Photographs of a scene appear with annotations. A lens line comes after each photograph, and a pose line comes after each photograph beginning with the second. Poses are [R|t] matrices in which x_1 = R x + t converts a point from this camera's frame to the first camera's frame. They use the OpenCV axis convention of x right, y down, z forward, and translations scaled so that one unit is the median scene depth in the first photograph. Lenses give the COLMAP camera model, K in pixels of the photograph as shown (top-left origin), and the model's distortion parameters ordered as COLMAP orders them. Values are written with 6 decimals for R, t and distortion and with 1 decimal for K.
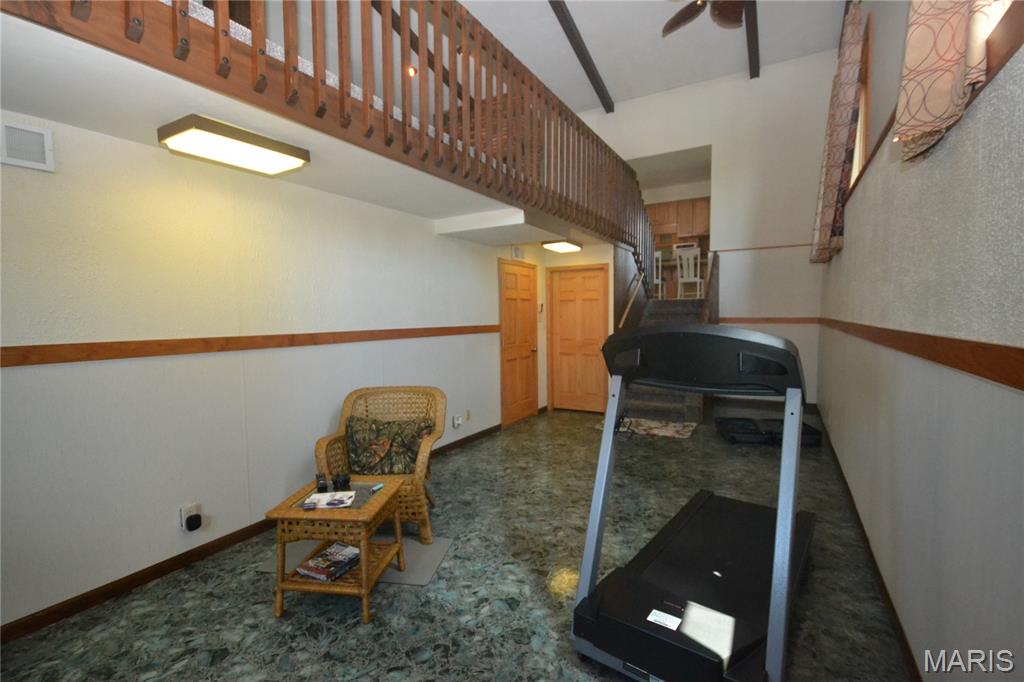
lens RADIAL K [[473.5, 0, 493.5], [0, 473.5, 346.1], [0, 0, 1]] dist [0.015563, 0.000458]
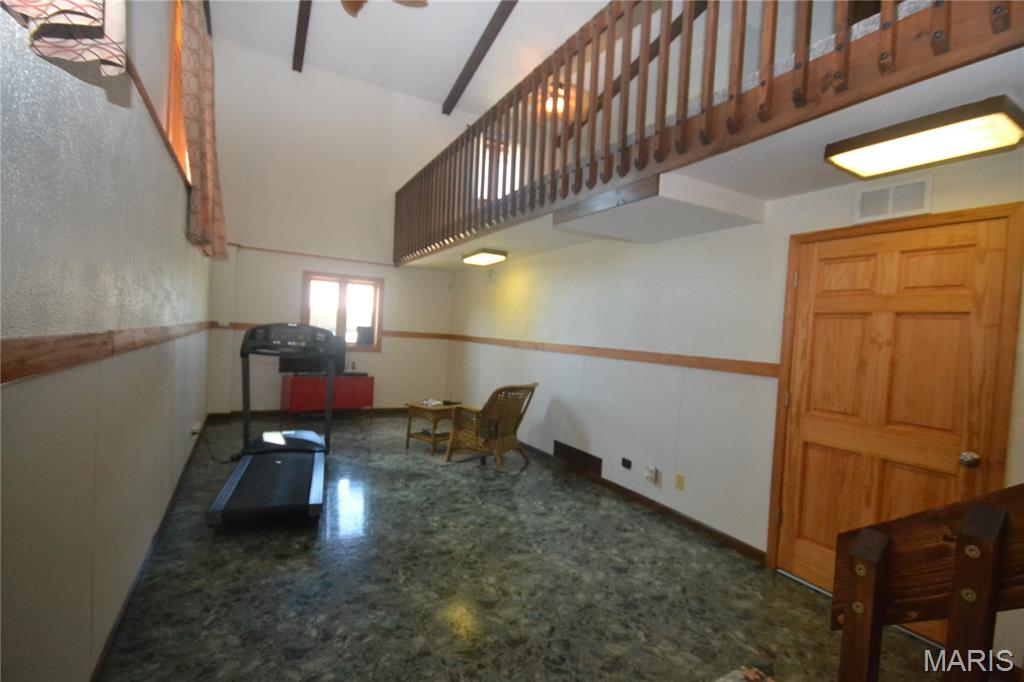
lens RADIAL K [[473.5, 0, 510.8], [0, 473.5, 342.9], [0, 0, 1]] dist [0.015563, 0.000458]
pose [[-0.500973, 0.011588, -0.865385, 0.730038], [-0.105092, 0.991697, 0.074117, -0.089474], [0.859058, 0.128076, -0.495596, 1.197375]]
